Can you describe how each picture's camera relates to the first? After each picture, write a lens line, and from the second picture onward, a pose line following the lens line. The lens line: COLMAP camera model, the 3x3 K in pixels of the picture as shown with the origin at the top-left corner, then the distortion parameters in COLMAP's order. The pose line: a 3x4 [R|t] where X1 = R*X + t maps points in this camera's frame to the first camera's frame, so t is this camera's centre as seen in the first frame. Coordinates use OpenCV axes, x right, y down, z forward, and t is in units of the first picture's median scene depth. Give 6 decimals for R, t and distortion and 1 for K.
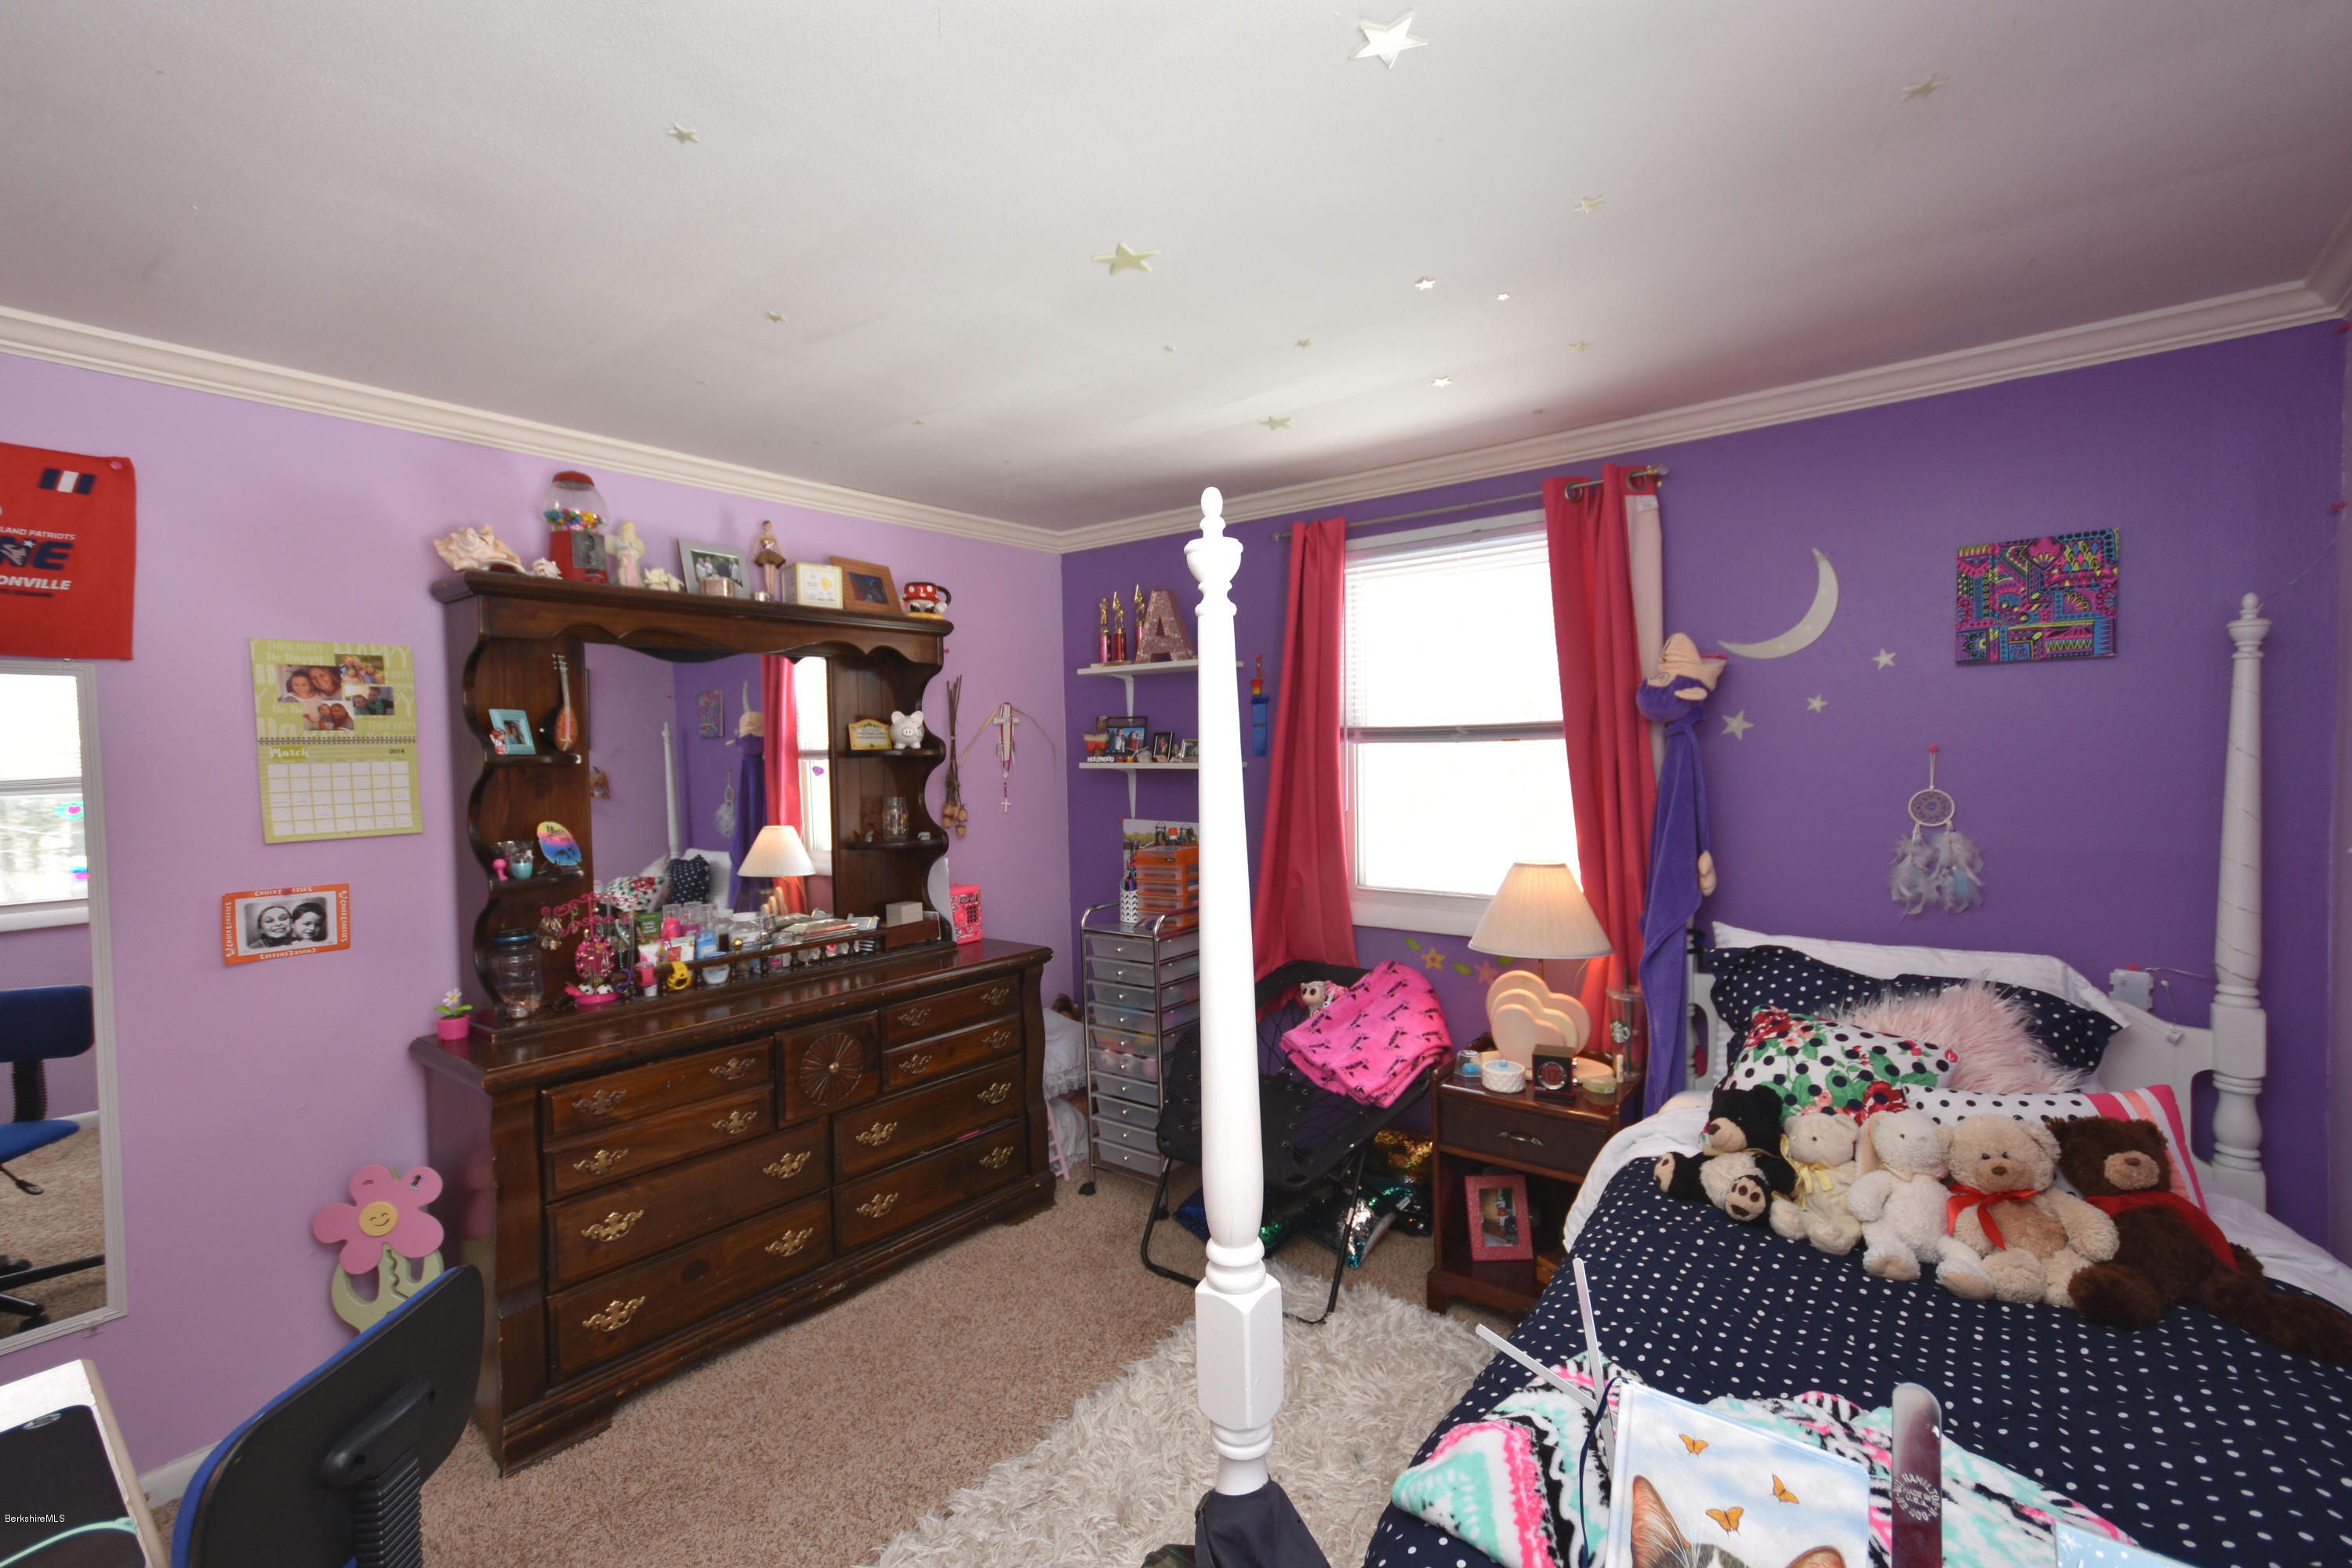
lens RADIAL K [[1040.9, 0, 1177.4], [0, 1040.9, 769.5], [0, 0, 1]] dist [-0.000432, 0.007911]
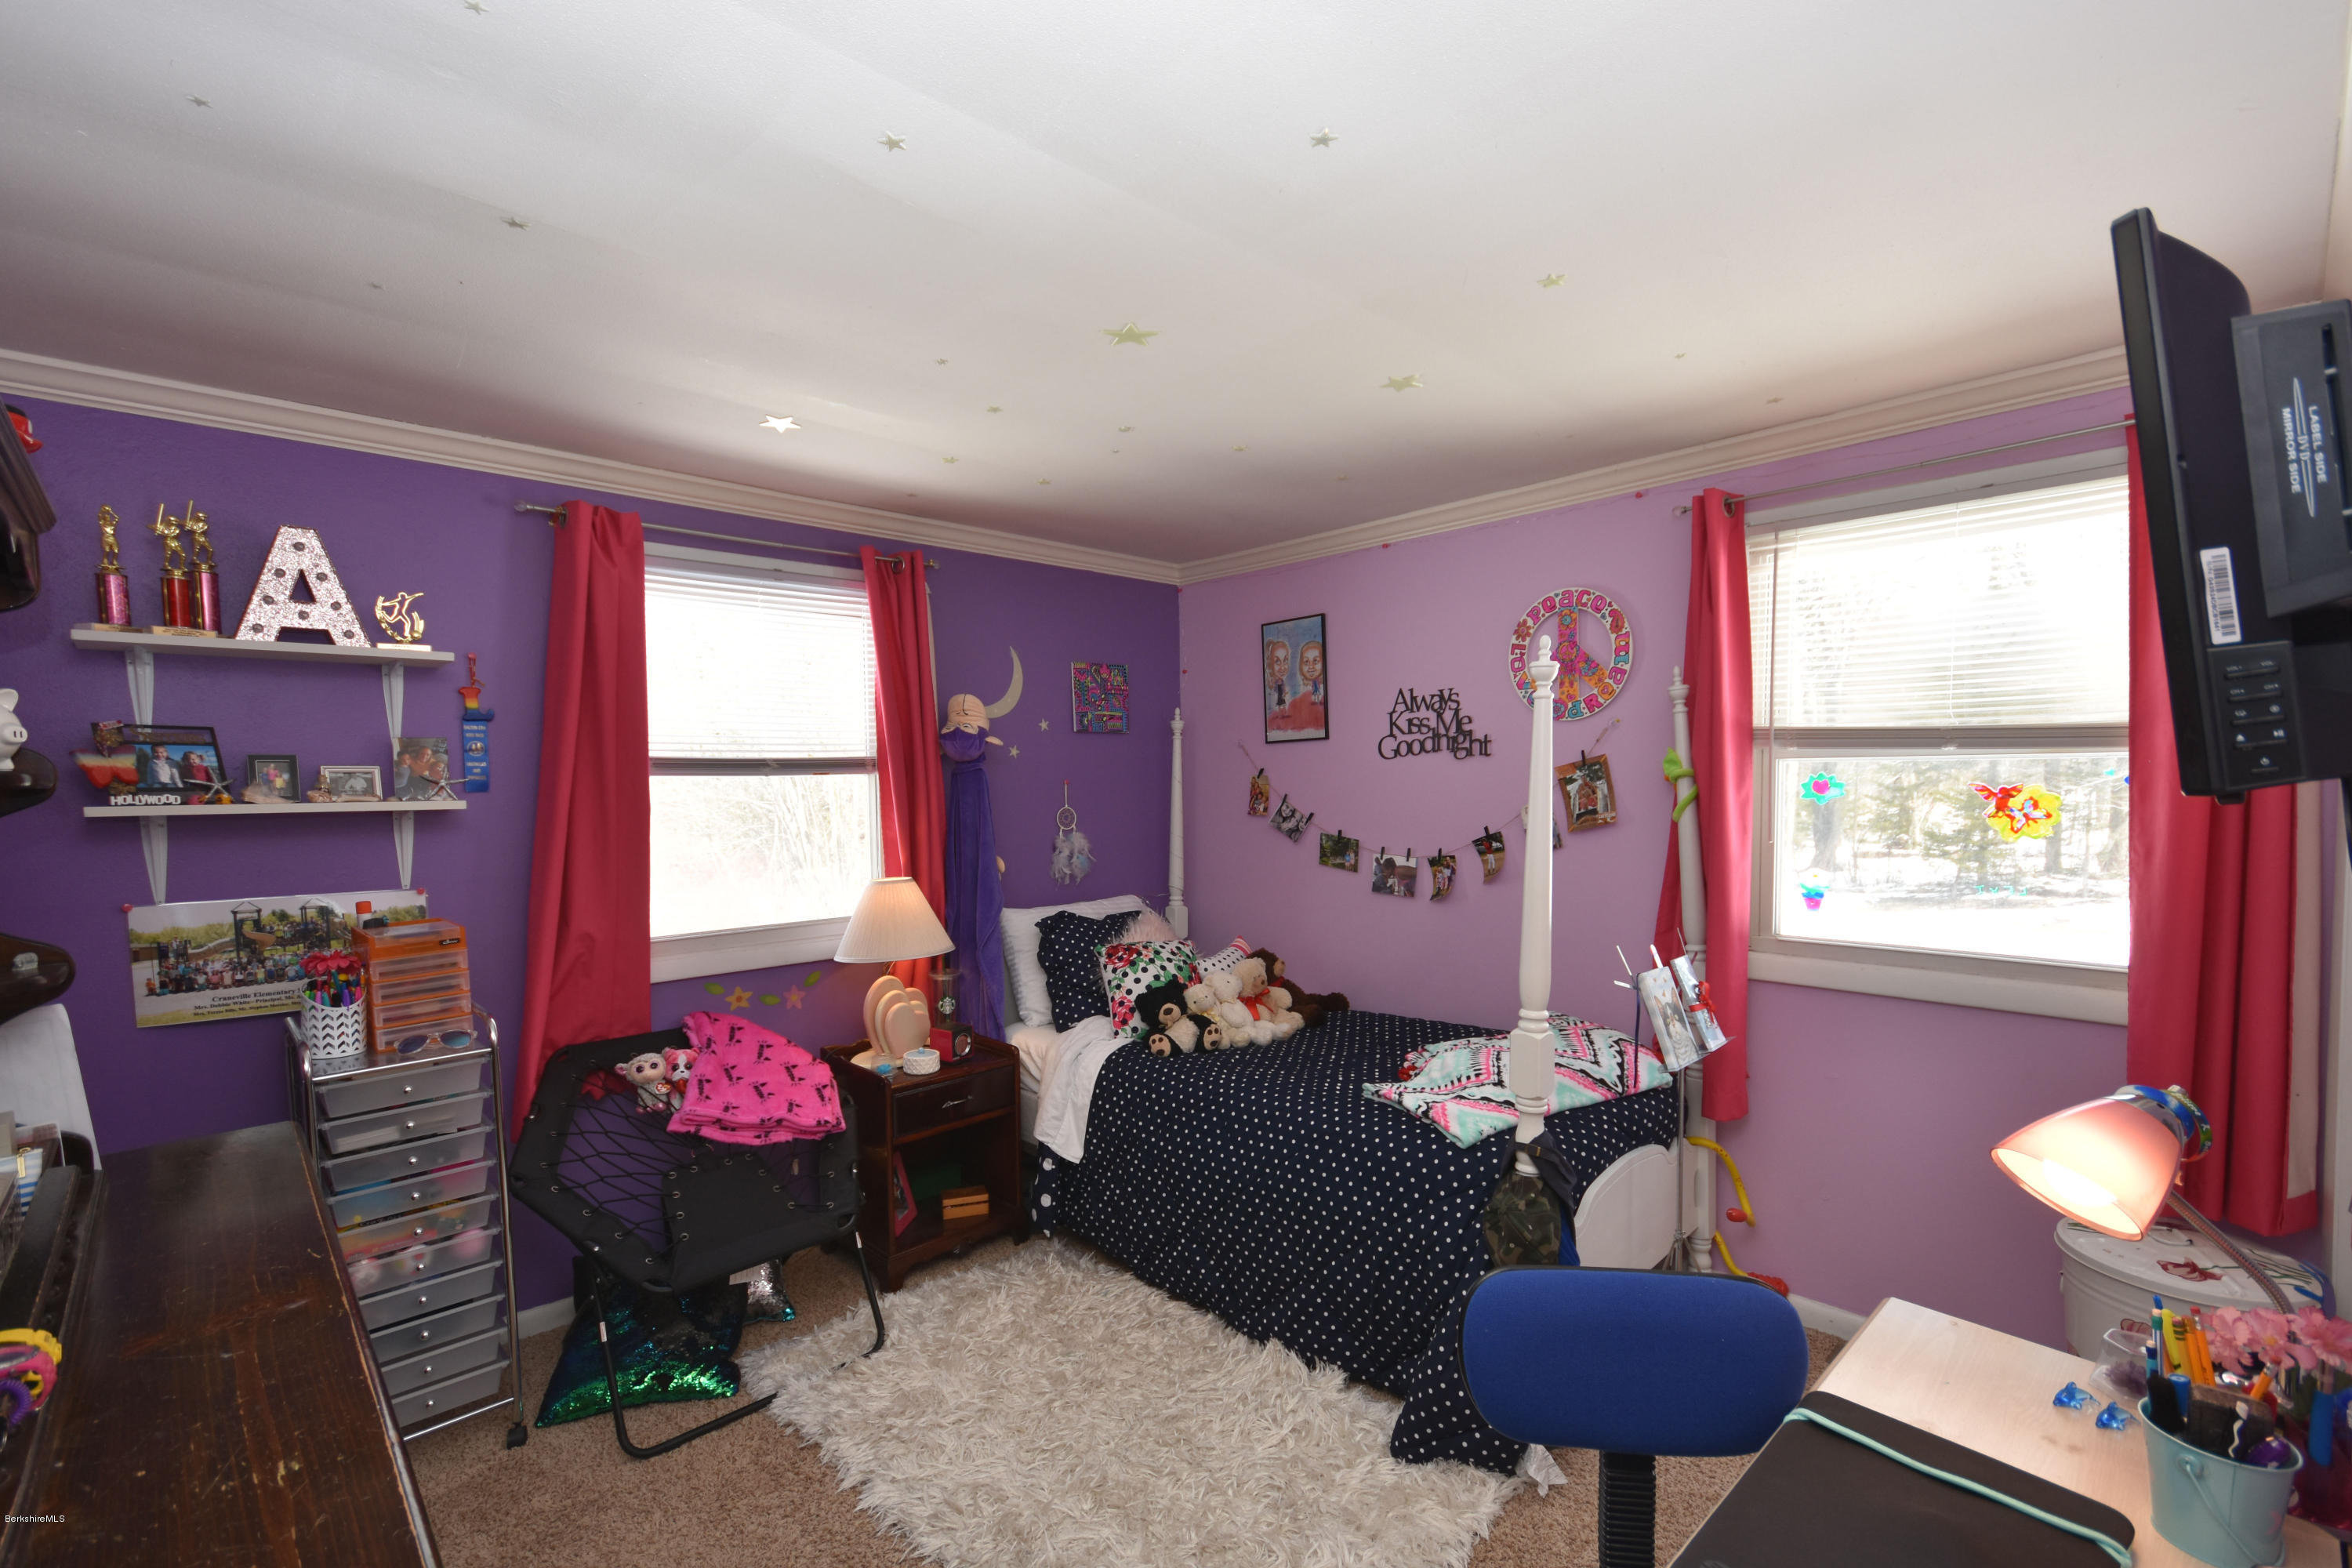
lens RADIAL K [[1046.1, 0, 1179.0], [0, 1046.1, 817.8], [0, 0, 1]] dist [-0.001731, 0.000024]
pose [[0.136787, -0.021583, 0.990365, -0.729777], [0.031964, 0.999338, 0.017364, 0.010514], [-0.990085, 0.029281, 0.137387, 0.500529]]
